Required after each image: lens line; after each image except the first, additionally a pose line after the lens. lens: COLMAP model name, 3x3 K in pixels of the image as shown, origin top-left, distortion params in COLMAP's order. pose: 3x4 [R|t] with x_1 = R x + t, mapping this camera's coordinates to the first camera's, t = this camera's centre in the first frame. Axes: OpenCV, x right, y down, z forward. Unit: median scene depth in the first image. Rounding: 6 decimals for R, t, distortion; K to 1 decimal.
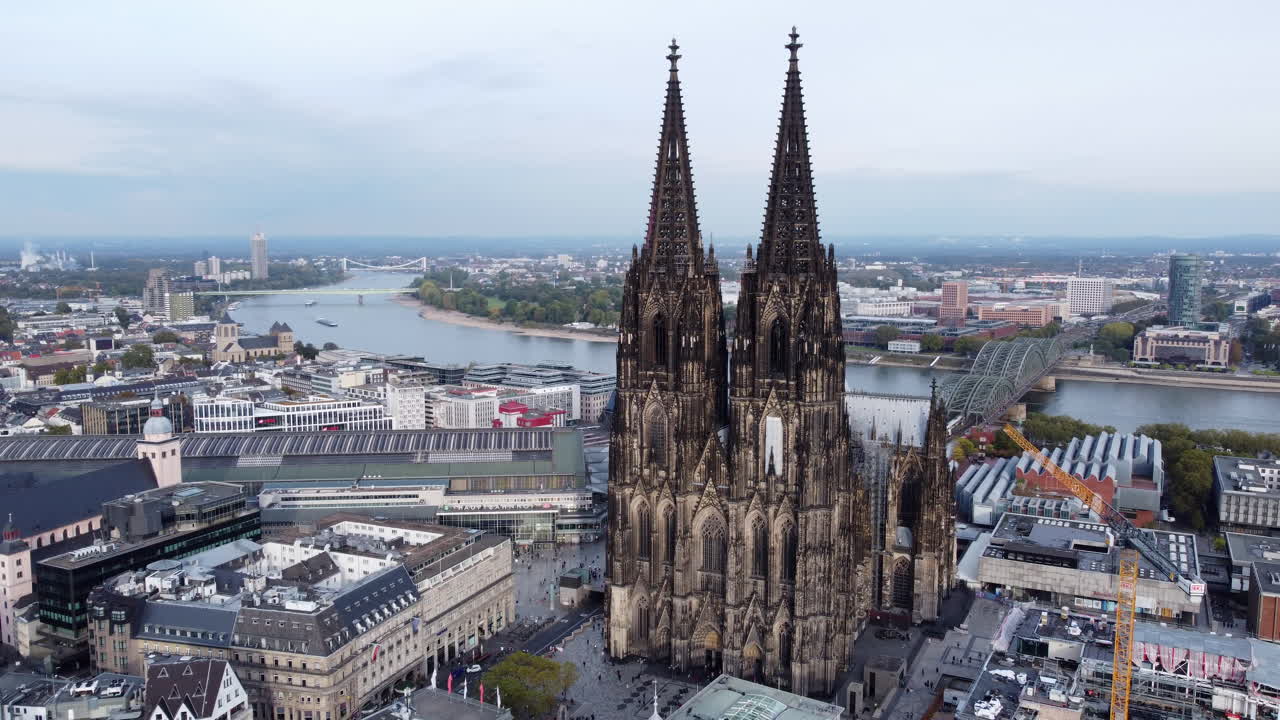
lens RADIAL K [[1012.1, 0, 640.0], [0, 1012.1, 360.0], [0, 0, 1]] dist [-0.002983, 0.003629]
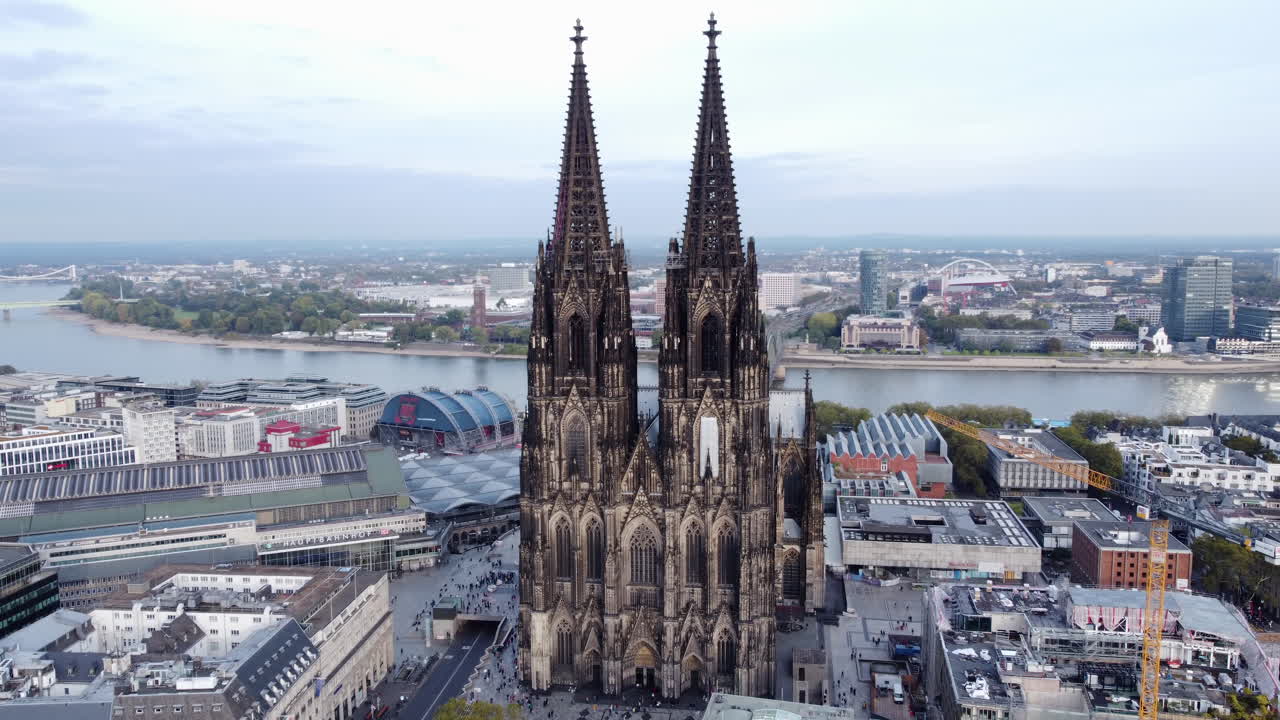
lens RADIAL K [[1012.1, 0, 640.0], [0, 1012.1, 360.0], [0, 0, 1]] dist [-0.002983, 0.003629]
pose [[0.951672, -0.045332, 0.303753, -0.183923], [0.045944, 0.998931, 0.005134, -0.005137], [-0.303661, 0.009069, 0.952737, 0.085720]]
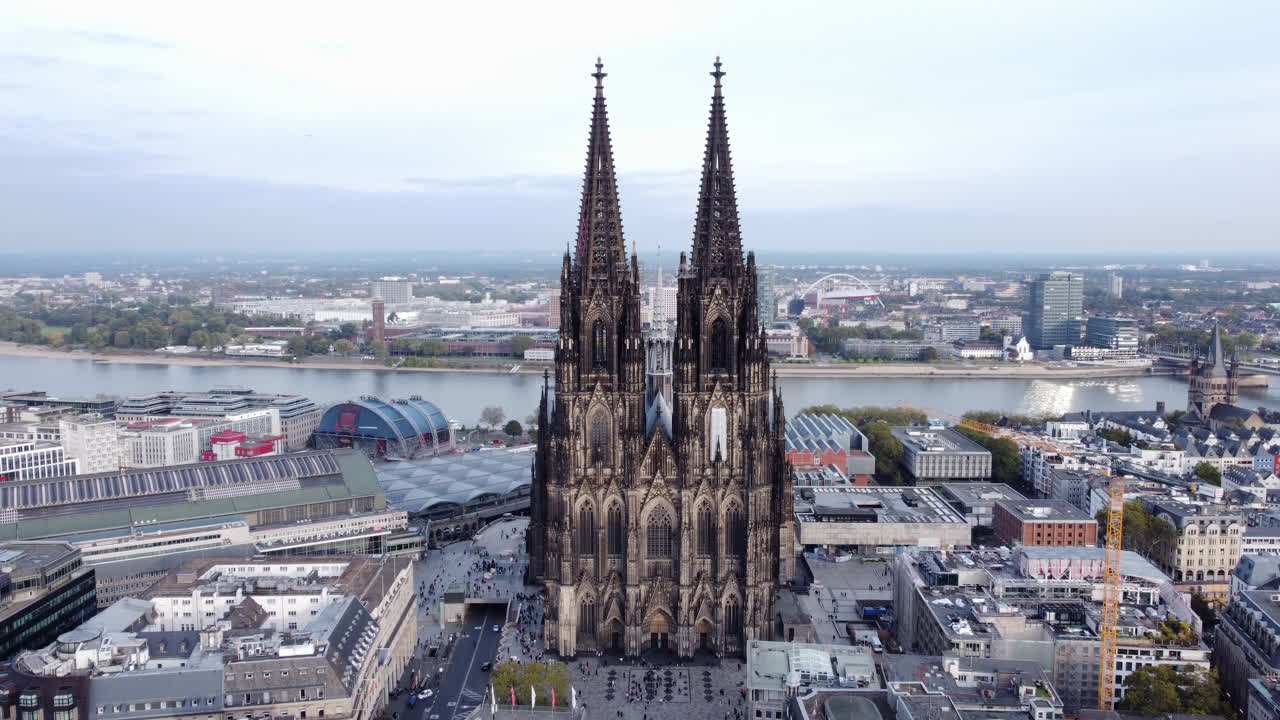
lens RADIAL K [[1012.1, 0, 640.0], [0, 1012.1, 360.0], [0, 0, 1]] dist [-0.002983, 0.003629]
pose [[0.903481, -0.048508, 0.425875, -0.343899], [0.054799, 0.998494, -0.002524, 0.001598], [-0.425112, 0.025618, 0.904778, 0.032469]]
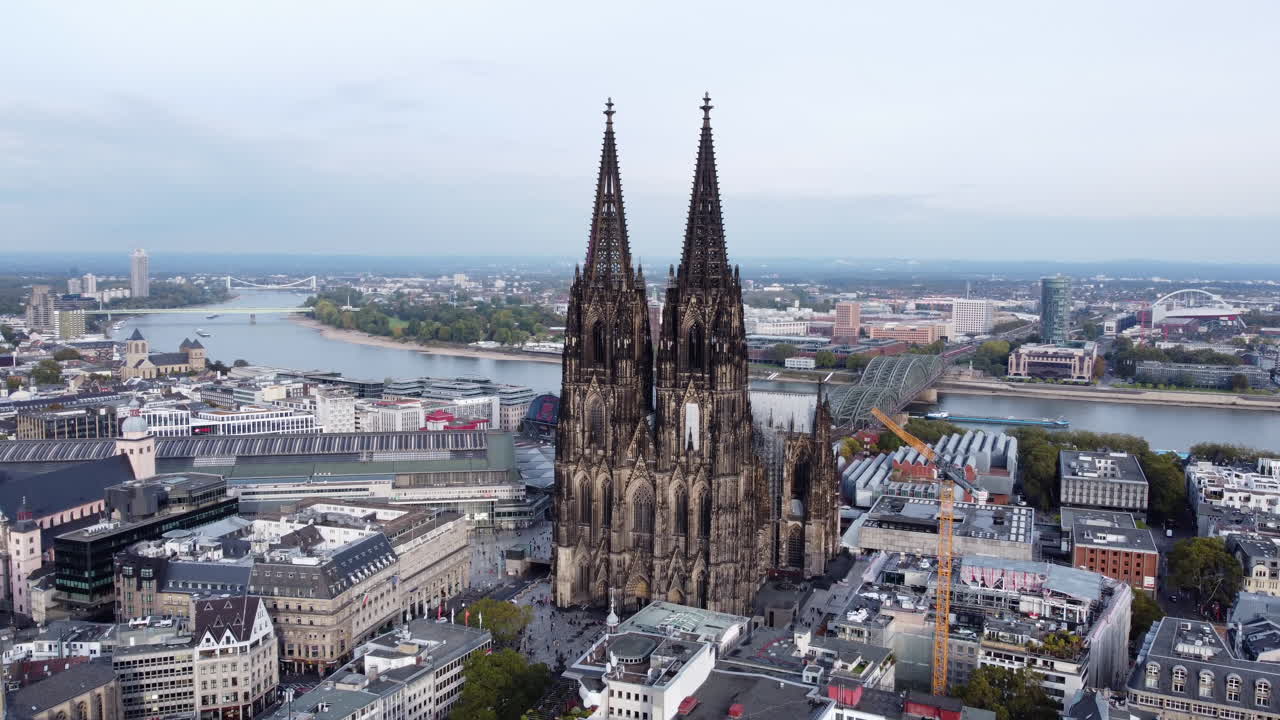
lens RADIAL K [[1040.3, 0, 640.0], [0, 1040.3, 360.0], [0, 0, 1]] dist [0.001430, -0.005393]
pose [[0.994938, -0.001714, 0.100471, -0.050001], [0.003987, 0.999740, -0.022434, 0.026188], [-0.100407, 0.022721, 0.994687, -0.222651]]
